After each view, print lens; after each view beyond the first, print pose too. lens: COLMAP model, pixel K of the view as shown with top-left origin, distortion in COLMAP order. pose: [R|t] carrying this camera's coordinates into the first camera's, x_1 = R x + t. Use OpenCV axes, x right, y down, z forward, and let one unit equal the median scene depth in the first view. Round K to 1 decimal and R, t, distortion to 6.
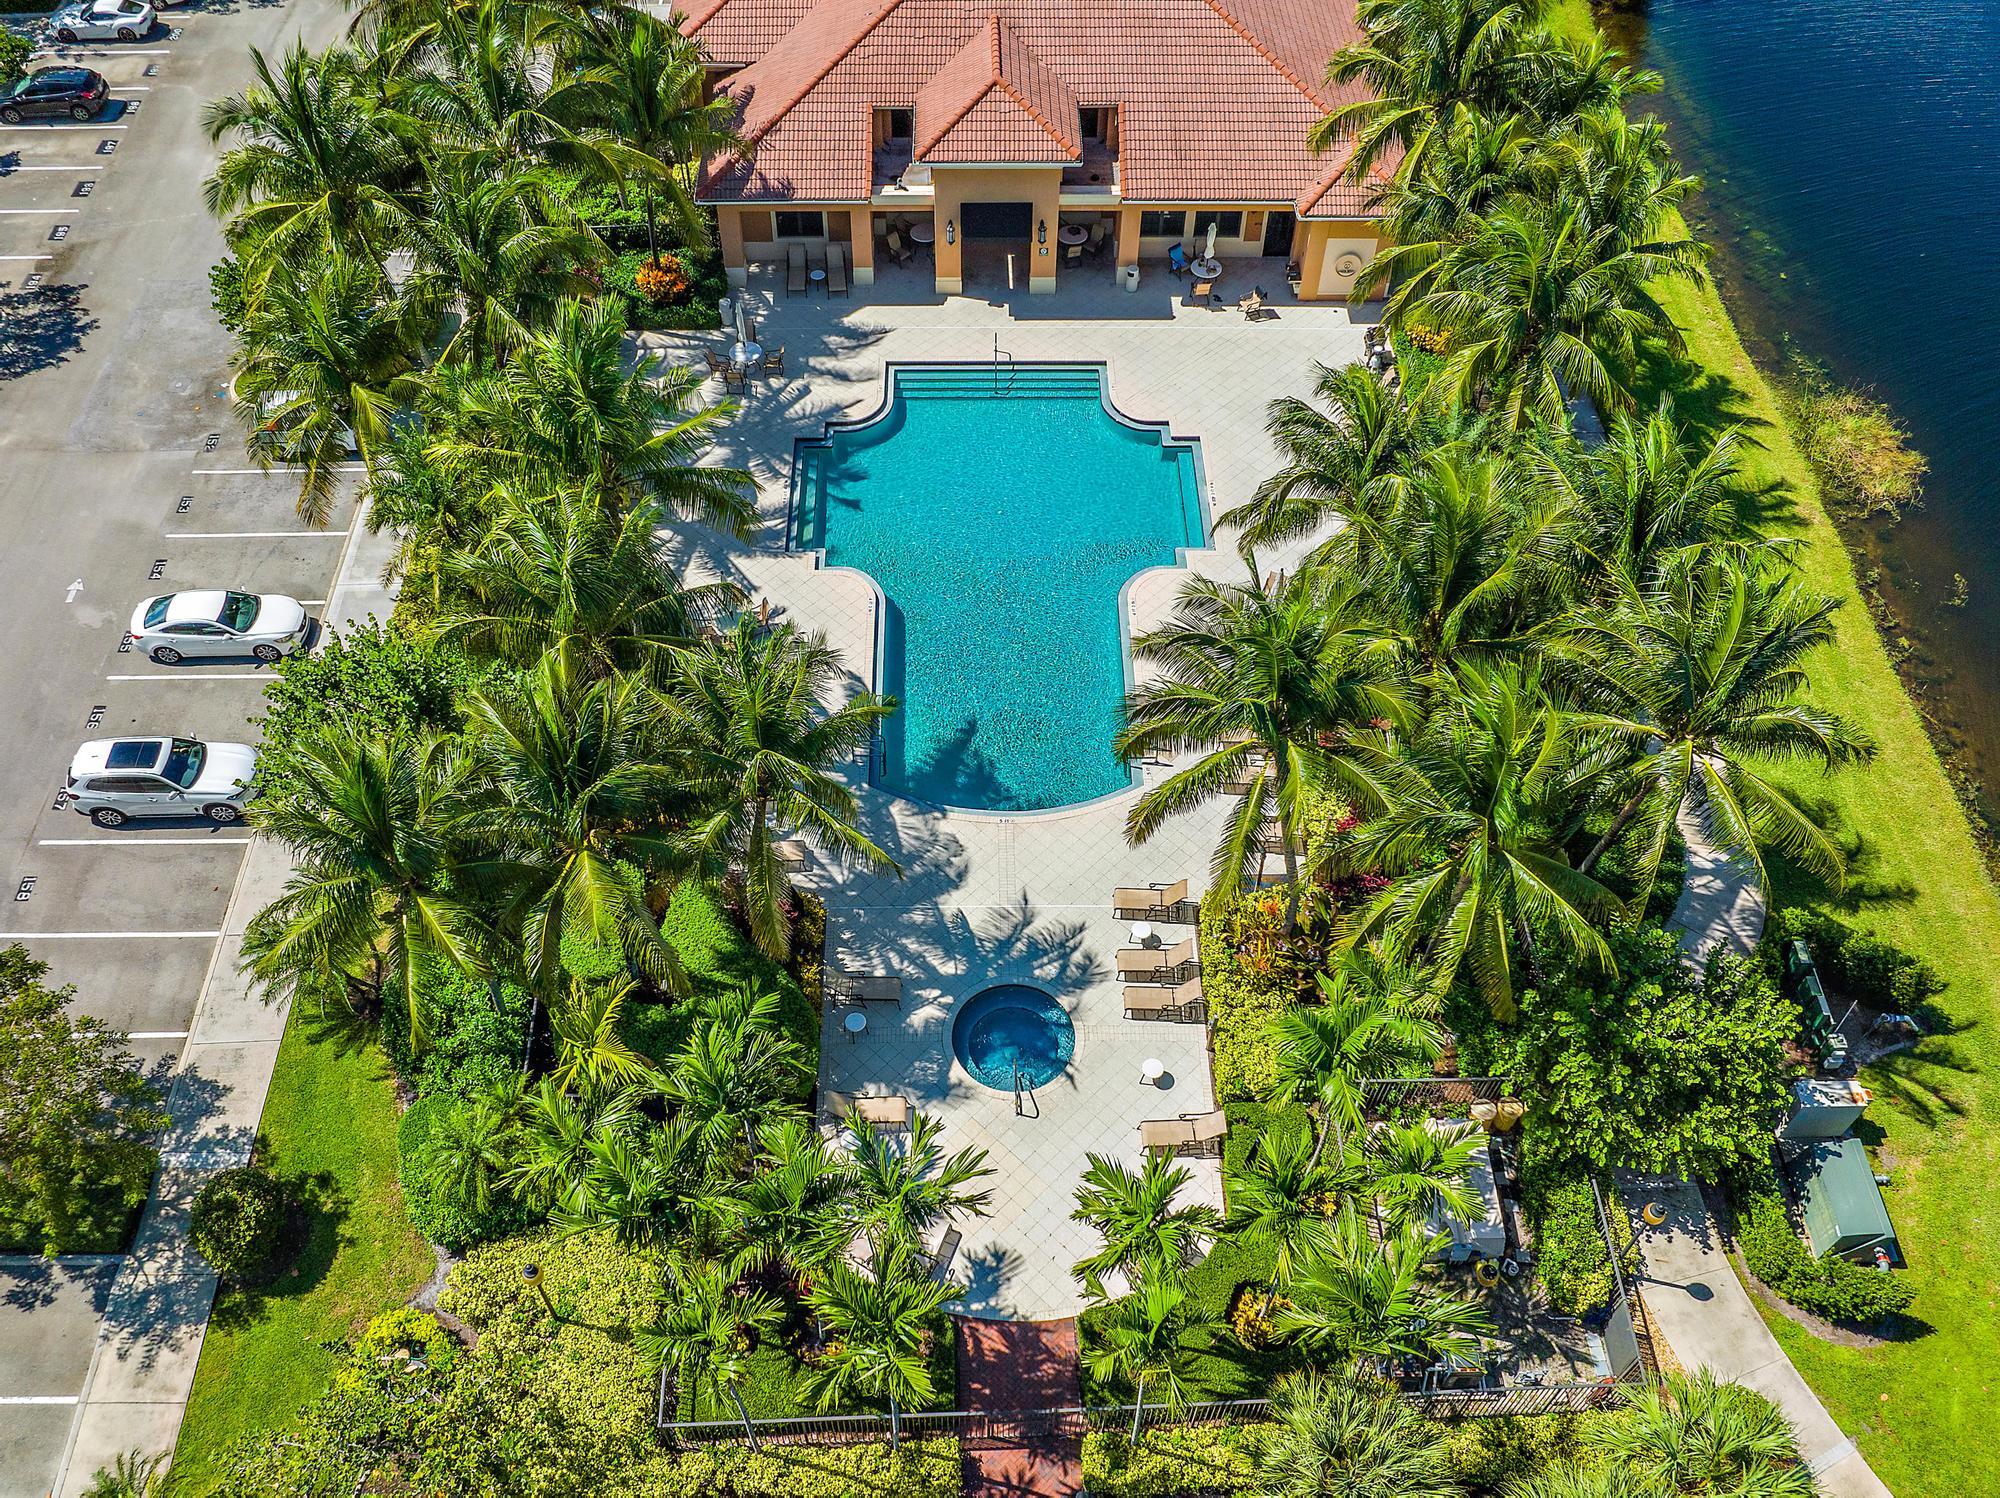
lens RADIAL K [[1426.3, 0, 1000.0], [0, 1426.3, 749.0], [0, 0, 1]] dist [-0.005101, -0.009829]
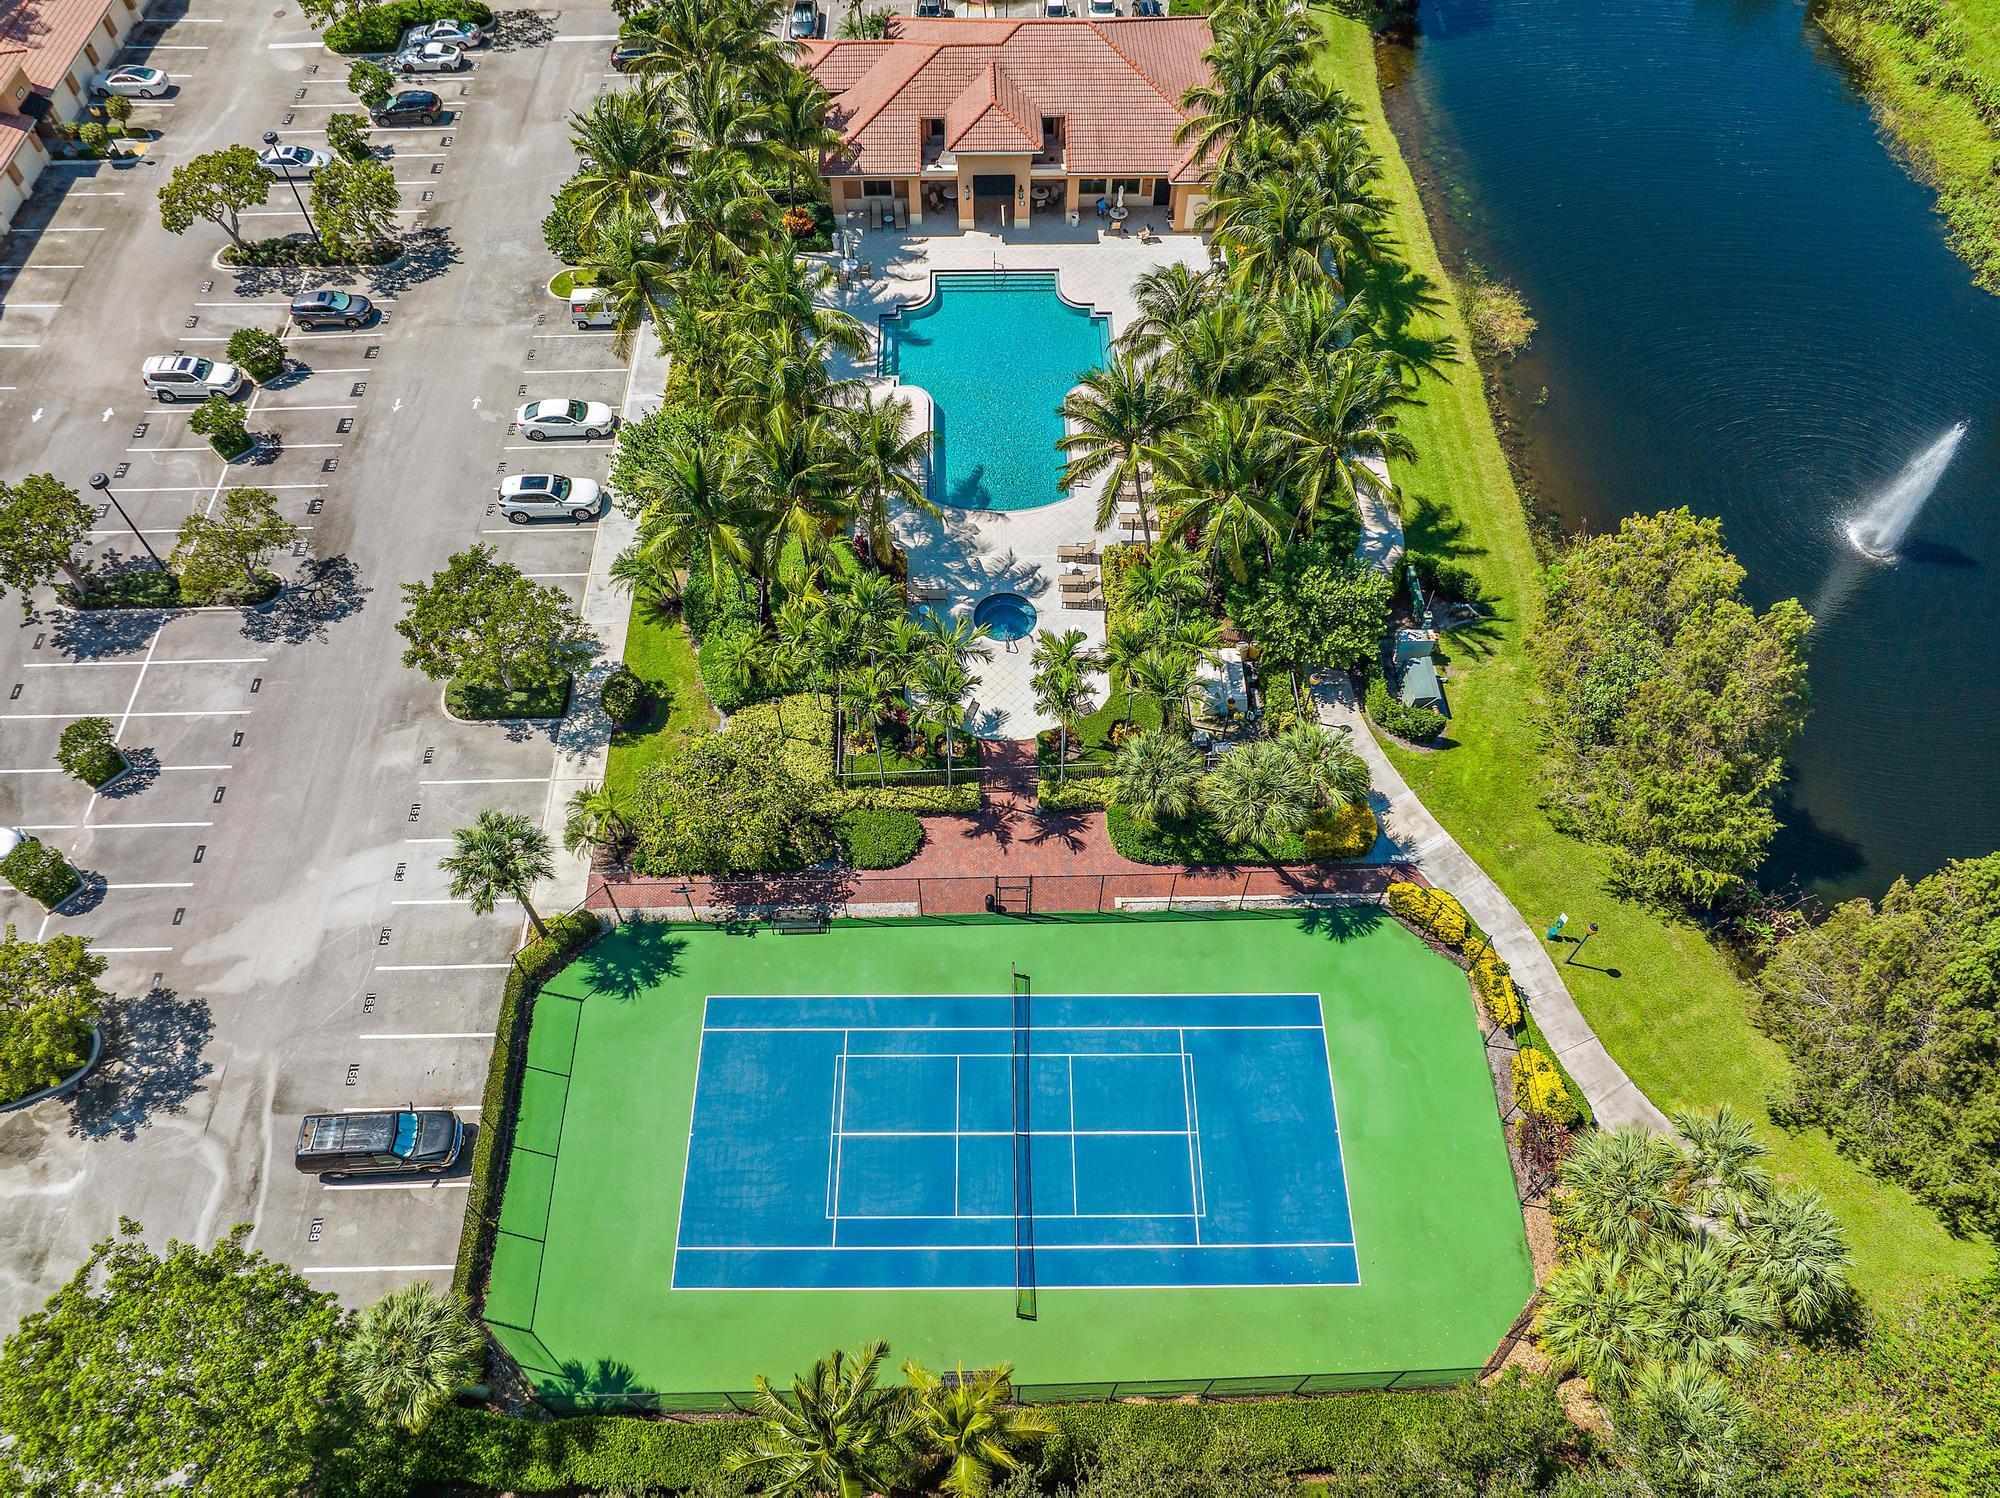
lens RADIAL K [[1375.5, 0, 1000.0], [0, 1375.5, 749.0], [0, 0, 1]] dist [0.002322, -0.031919]
pose [[0.999973, -0.006340, -0.003797, 0.007555], [0.006527, 0.998641, 0.051714, 0.255764], [0.003464, -0.051737, 0.998655, -0.796577]]
